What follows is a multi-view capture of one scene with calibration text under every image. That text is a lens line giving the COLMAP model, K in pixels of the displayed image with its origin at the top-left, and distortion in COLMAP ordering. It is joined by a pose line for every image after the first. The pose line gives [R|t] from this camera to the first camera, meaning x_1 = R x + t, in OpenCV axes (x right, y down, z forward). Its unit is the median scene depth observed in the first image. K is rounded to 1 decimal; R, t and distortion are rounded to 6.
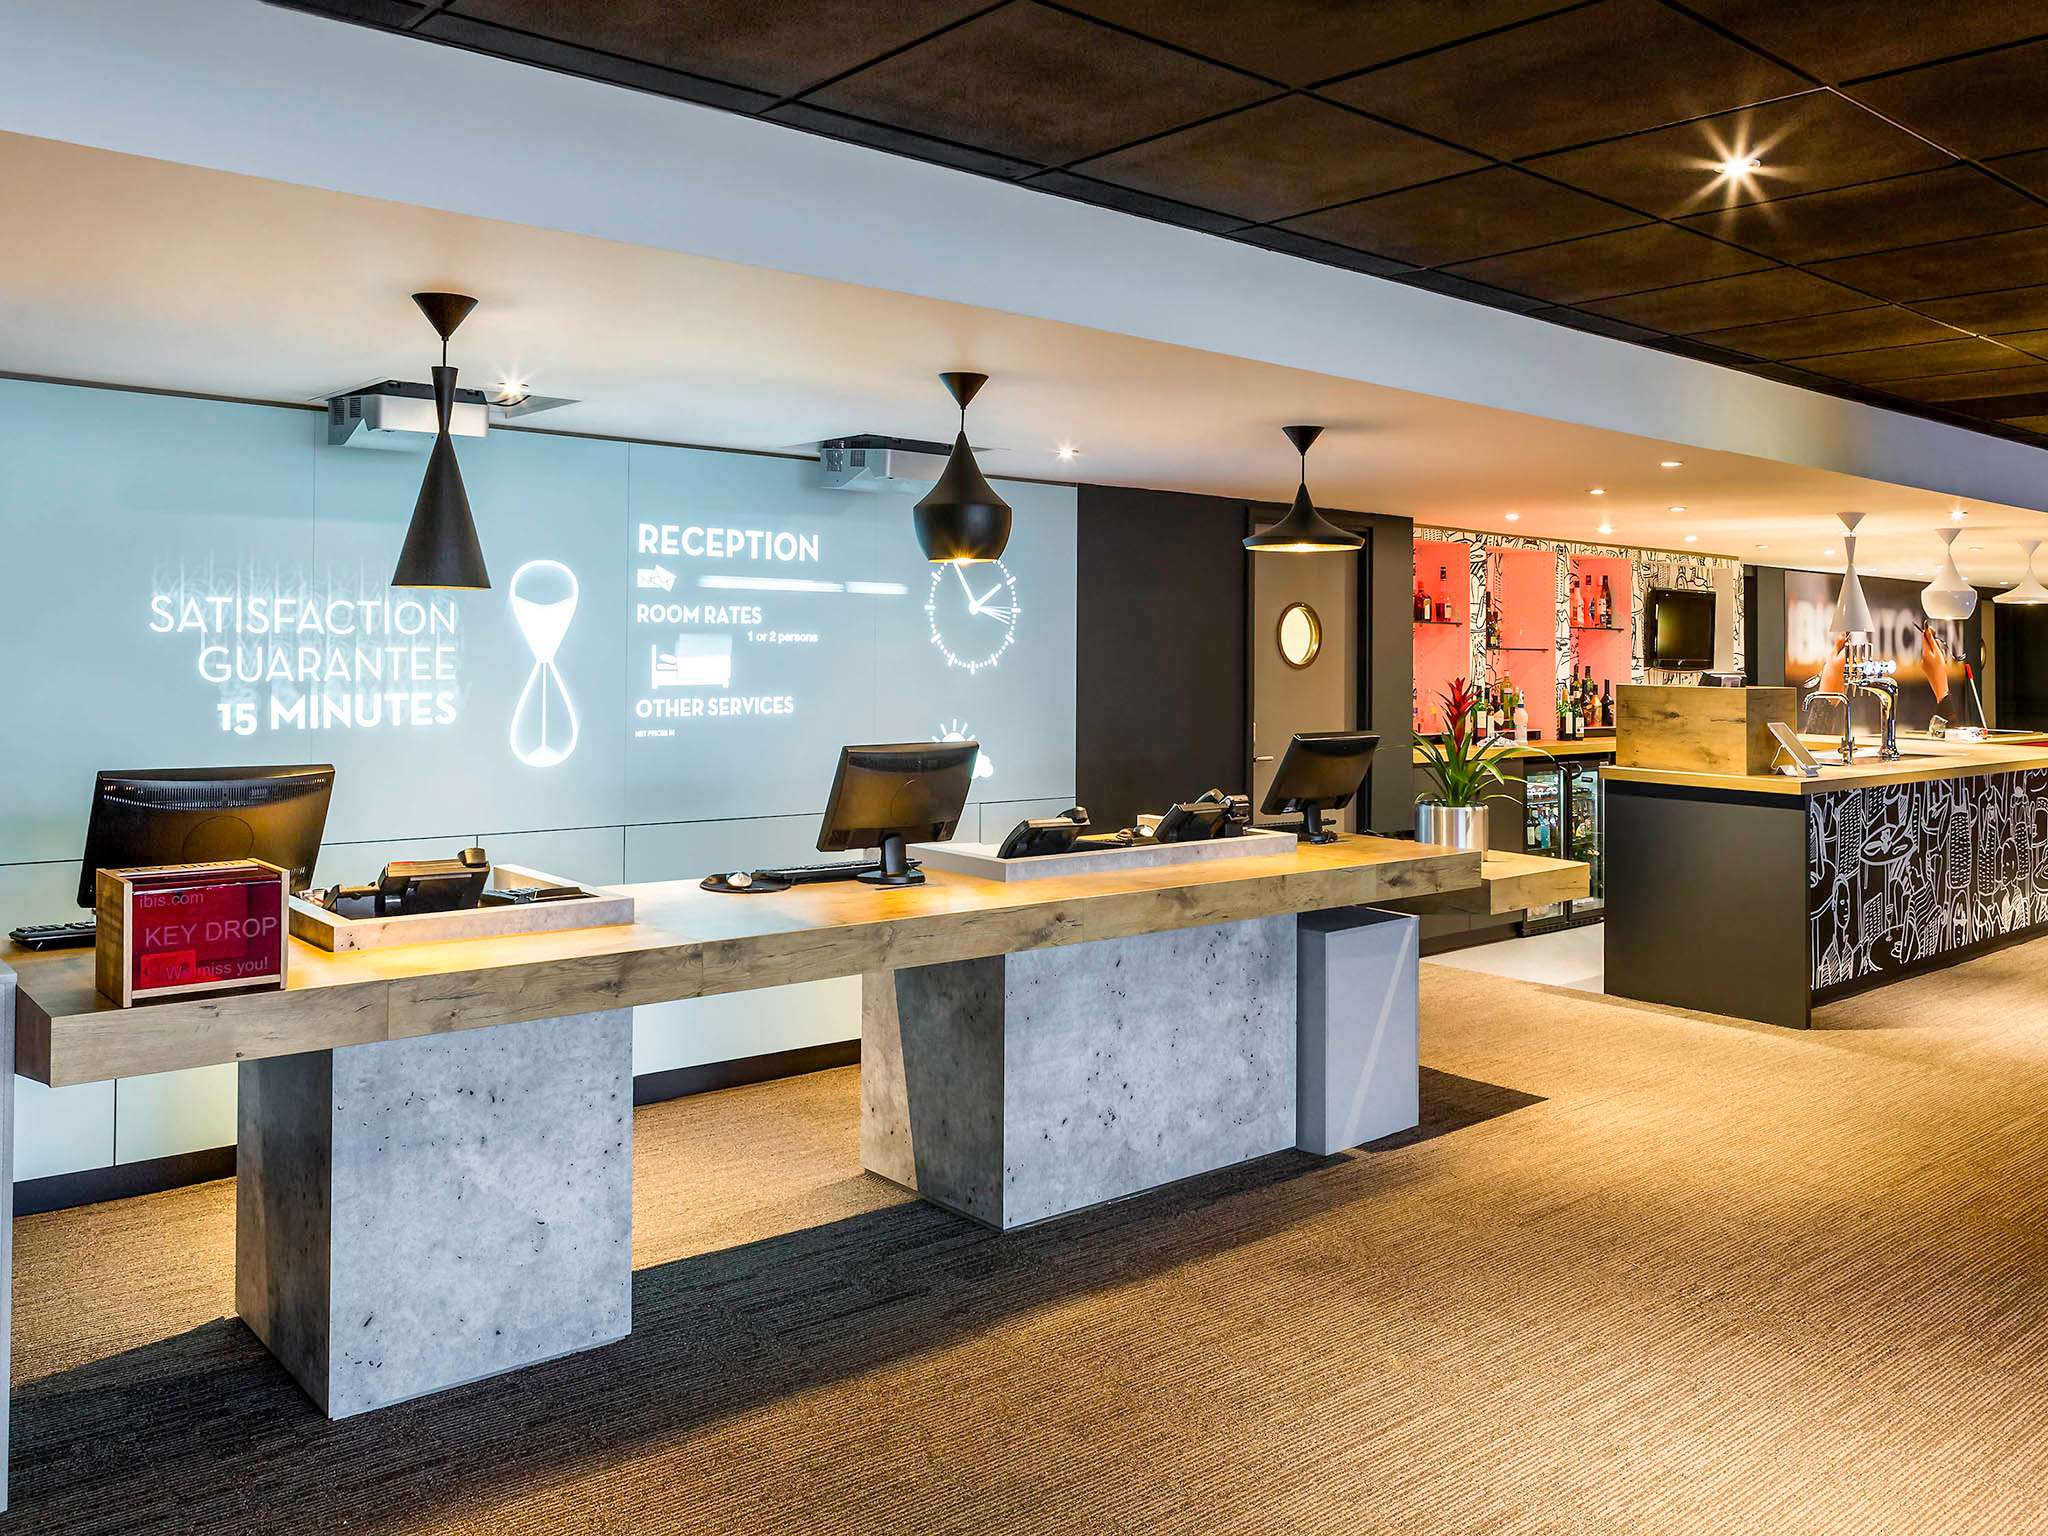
lens RADIAL K [[1630.1, 0, 1024.0], [0, 1630.1, 768.0], [0, 0, 1]] dist [0.000203, 0.000621]
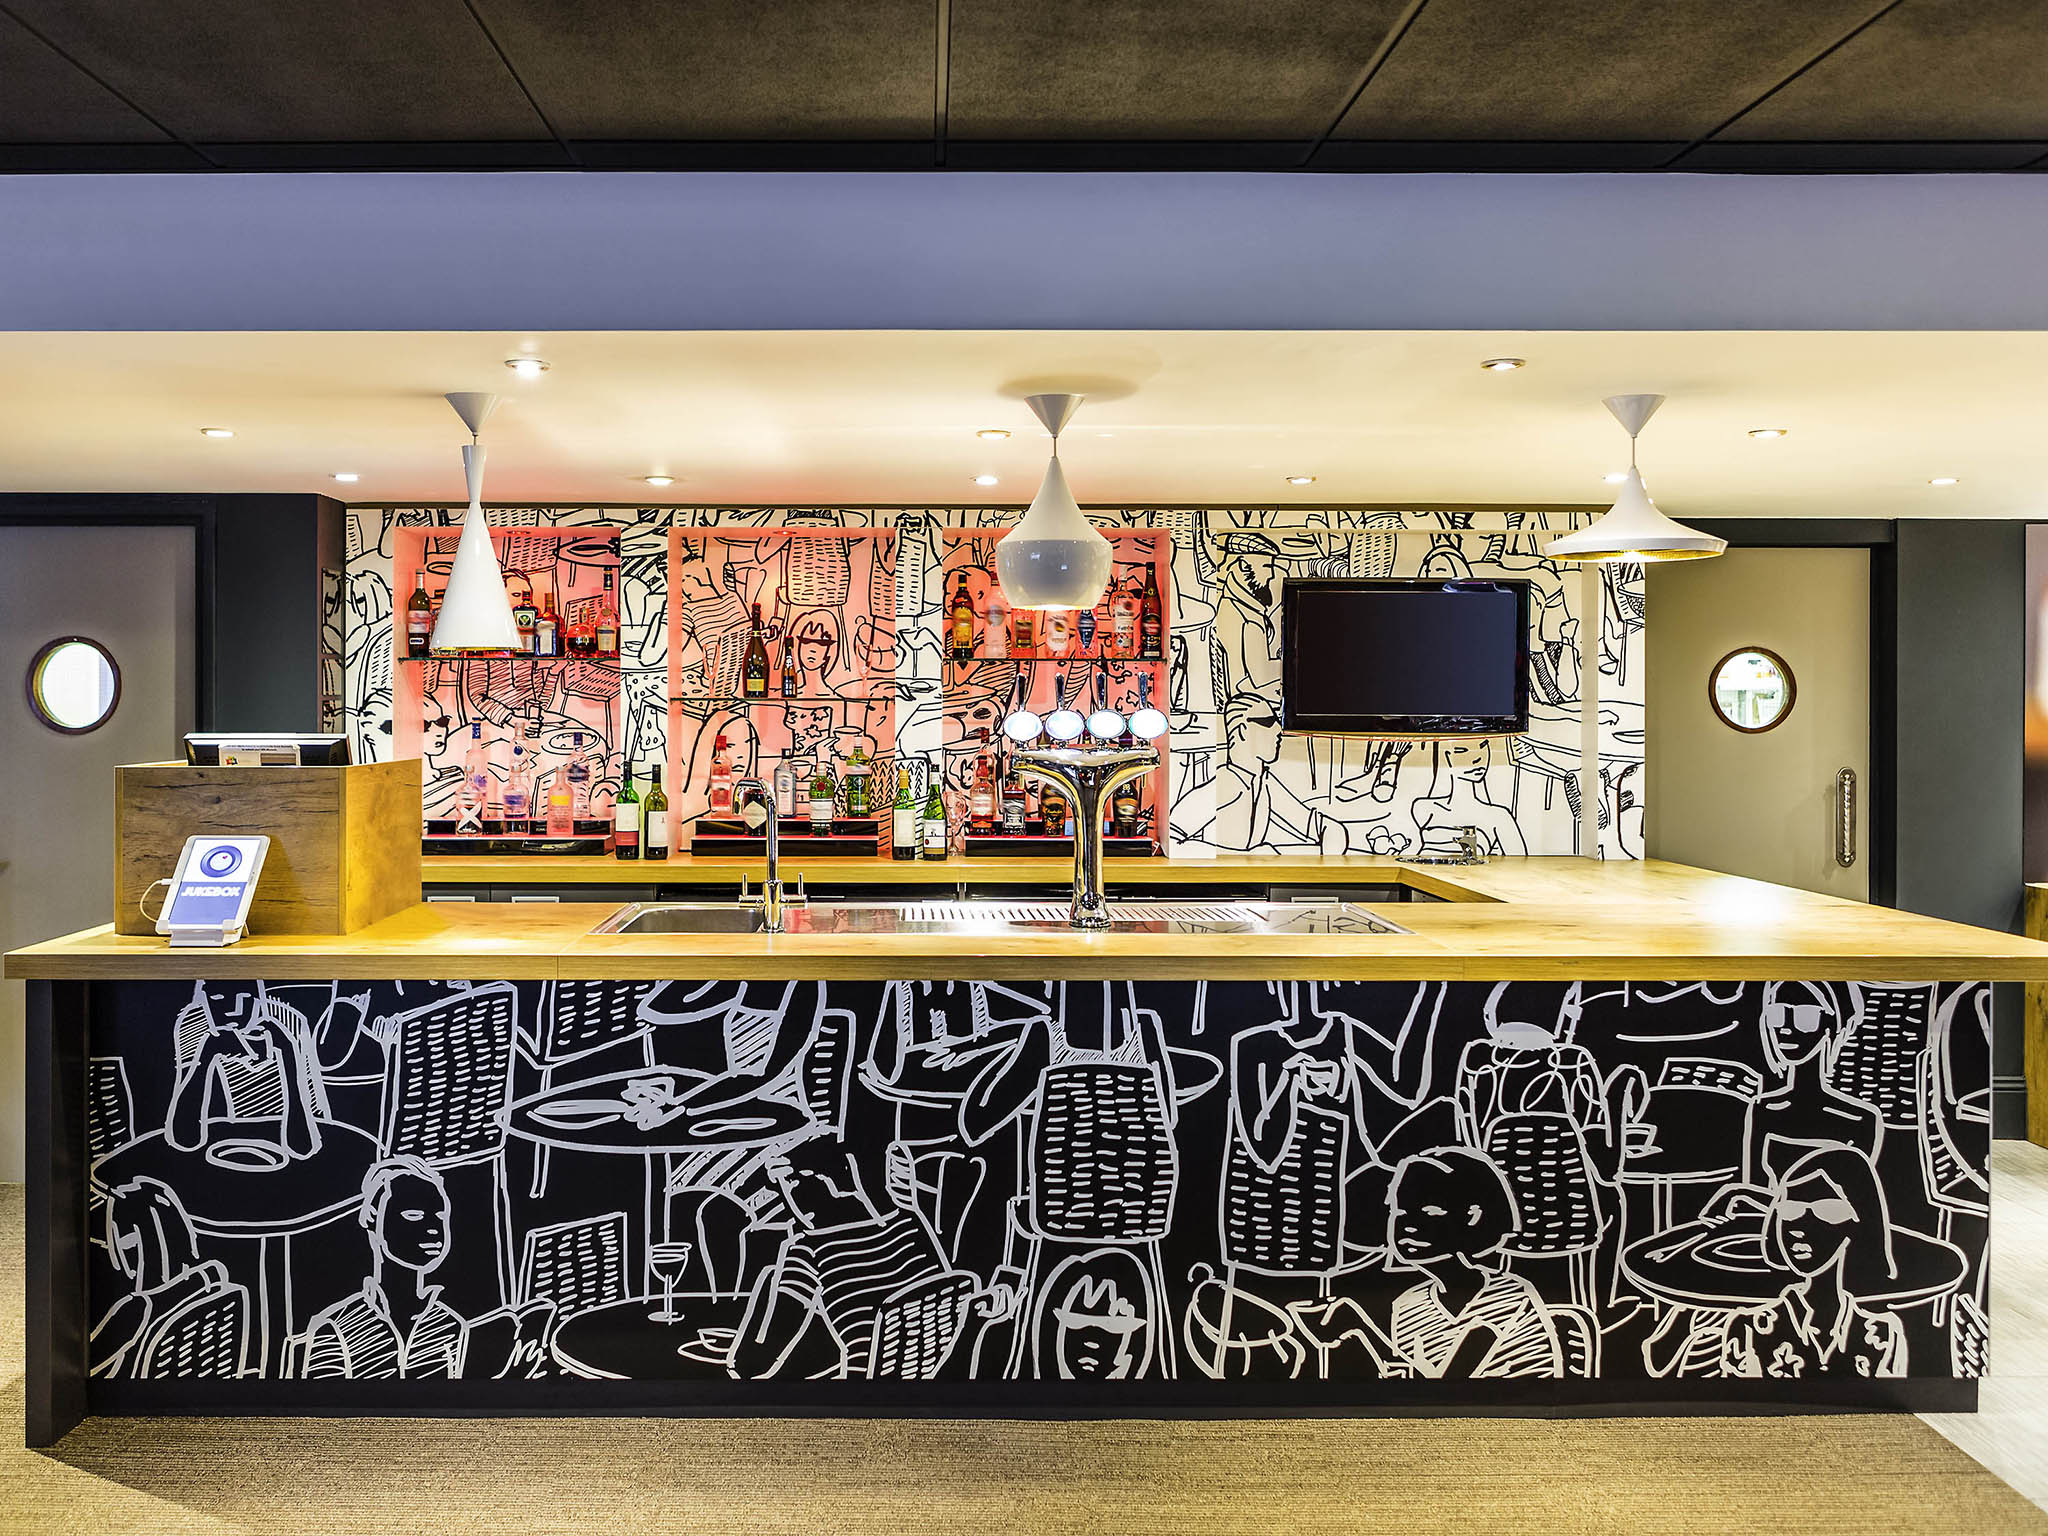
lens RADIAL K [[1856.5, 0, 1024.0], [0, 1856.5, 768.0], [0, 0, 1]] dist [-0.011331, -0.003509]
pose [[0.757749, 0.009381, -0.652478, 0.831371], [-0.038667, 0.998785, -0.030545, -0.033345], [0.651399, 0.048375, 0.757192, 0.581243]]
